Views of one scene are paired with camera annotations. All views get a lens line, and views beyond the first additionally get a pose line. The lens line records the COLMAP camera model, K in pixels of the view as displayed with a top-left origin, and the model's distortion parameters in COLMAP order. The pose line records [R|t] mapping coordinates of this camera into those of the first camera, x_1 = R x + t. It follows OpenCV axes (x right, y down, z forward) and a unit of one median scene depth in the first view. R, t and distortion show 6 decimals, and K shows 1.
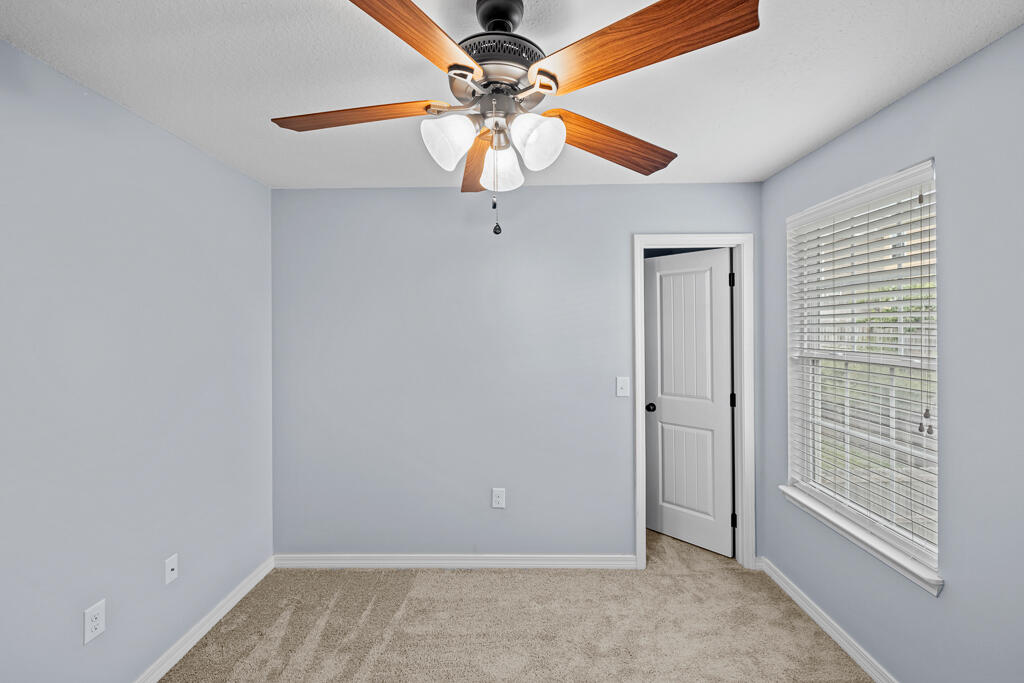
lens RADIAL K [[433.4, 0, 516.4], [0, 433.4, 326.3], [0, 0, 1]] dist [-0.005040, 0.001787]
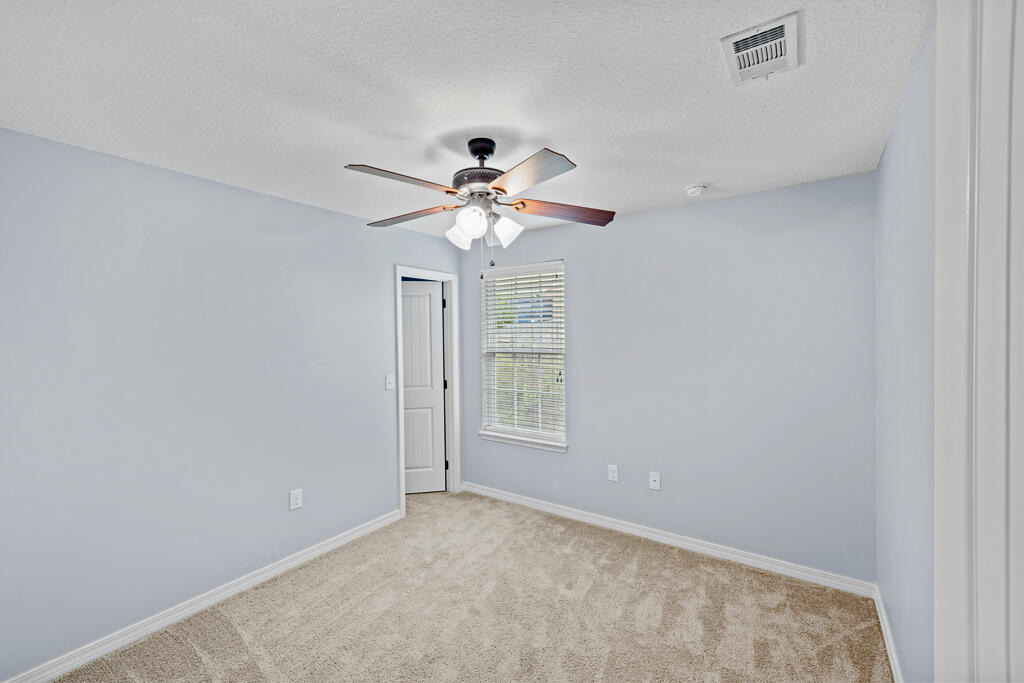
lens RADIAL K [[433.4, 0, 512.3], [0, 433.4, 334.2], [0, 0, 1]] dist [-0.005040, 0.001787]
pose [[0.550162, -0.001370, 0.835057, -0.655165], [0.005380, 0.999984, -0.001903, 0.001936], [-0.835041, 0.005539, 0.550160, -0.014901]]
